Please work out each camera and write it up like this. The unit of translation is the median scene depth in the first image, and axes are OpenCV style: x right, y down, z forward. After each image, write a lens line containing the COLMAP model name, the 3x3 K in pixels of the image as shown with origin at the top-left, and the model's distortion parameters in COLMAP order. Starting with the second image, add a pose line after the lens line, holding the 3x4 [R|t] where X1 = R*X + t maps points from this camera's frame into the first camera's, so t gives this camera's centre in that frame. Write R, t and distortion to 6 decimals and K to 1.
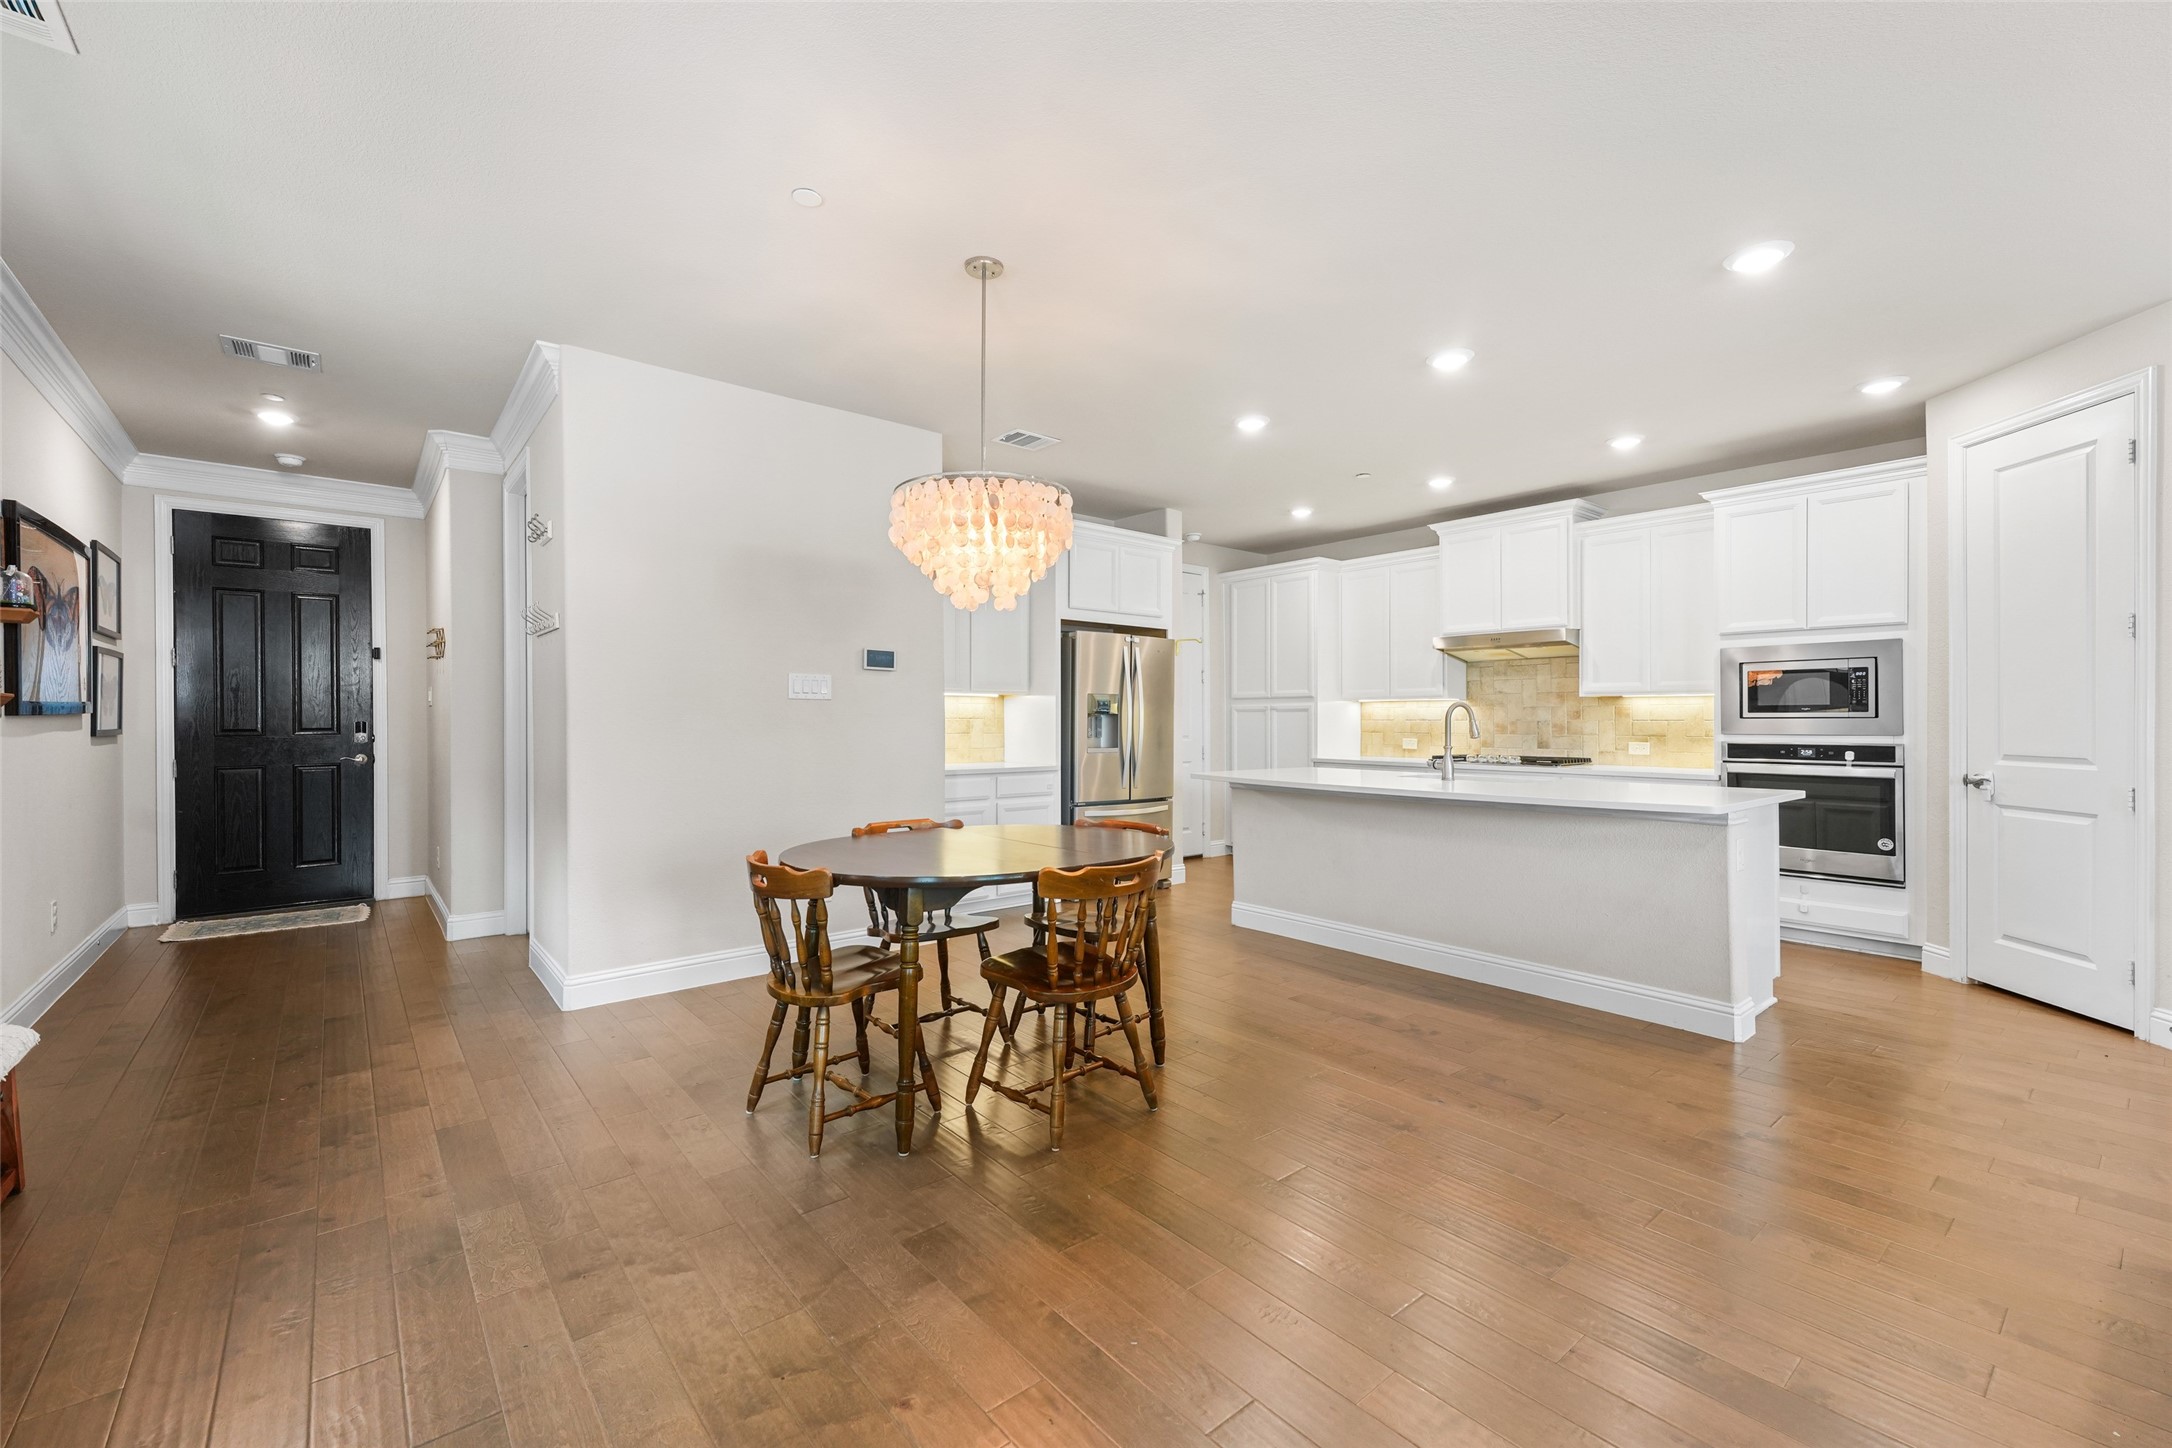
lens RADIAL K [[889.2, 0, 1084.7], [0, 889.2, 715.9], [0, 0, 1]] dist [0.002909, 0.000236]
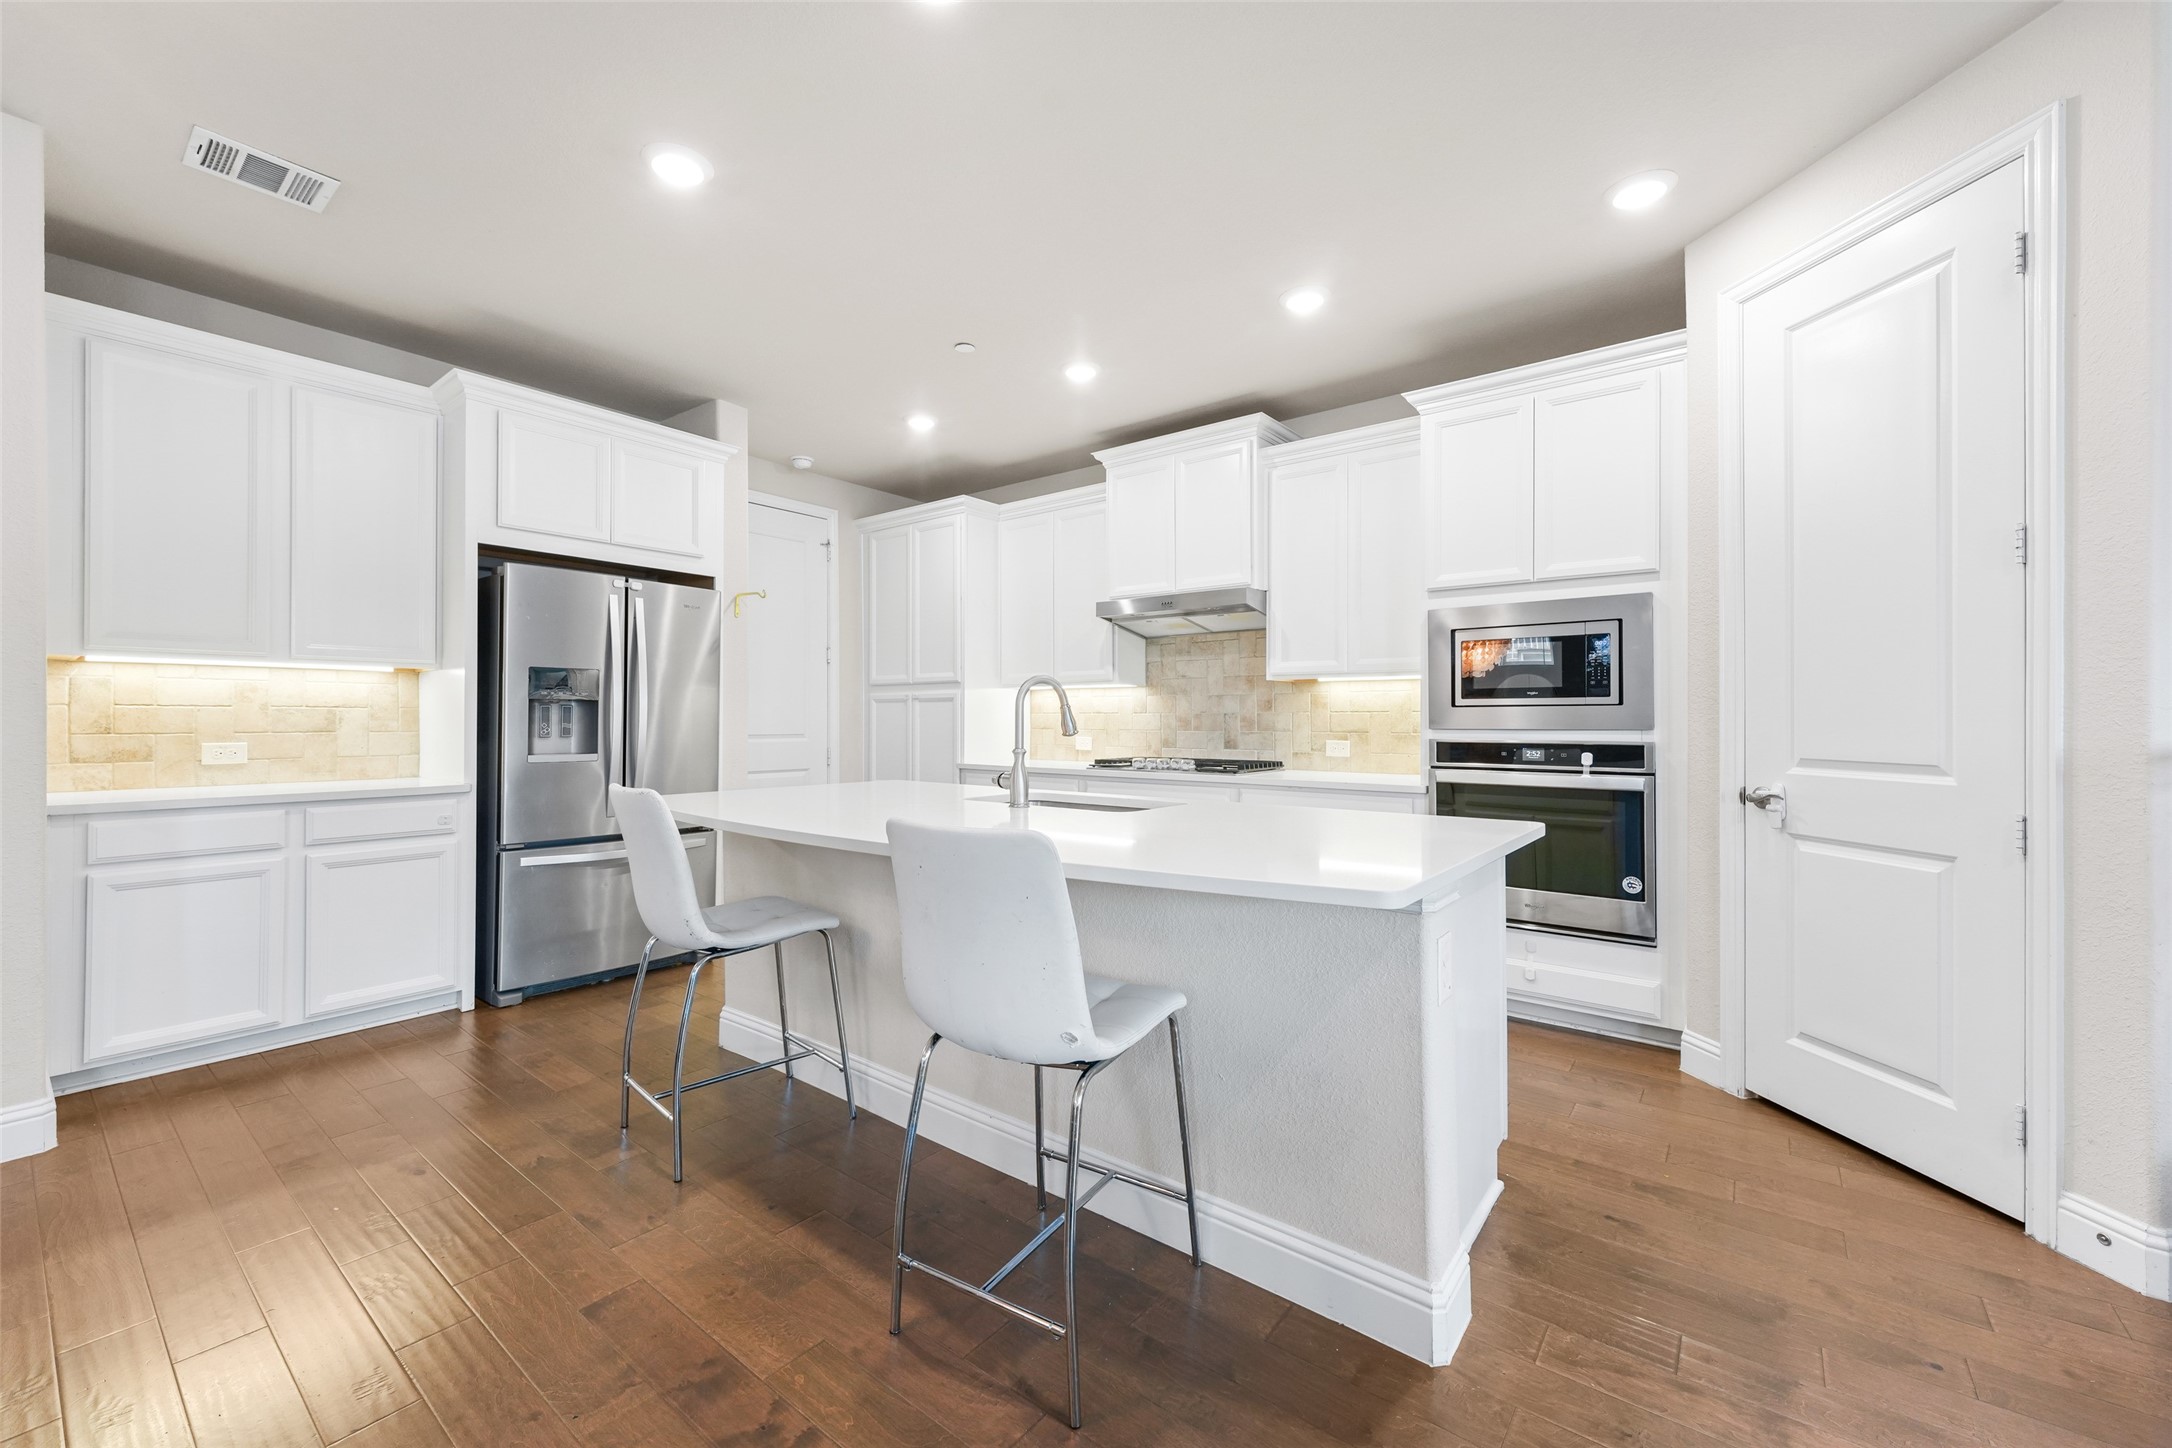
lens RADIAL K [[864.3, 0, 1083.3], [0, 864.3, 715.0], [0, 0, 1]] dist [0.001596, 0.000018]
pose [[0.974589, 0.001359, 0.223996, 0.317627], [-0.001410, 0.999999, 0.000068, 0.010476], [-0.223996, -0.000382, 0.974590, 0.423997]]
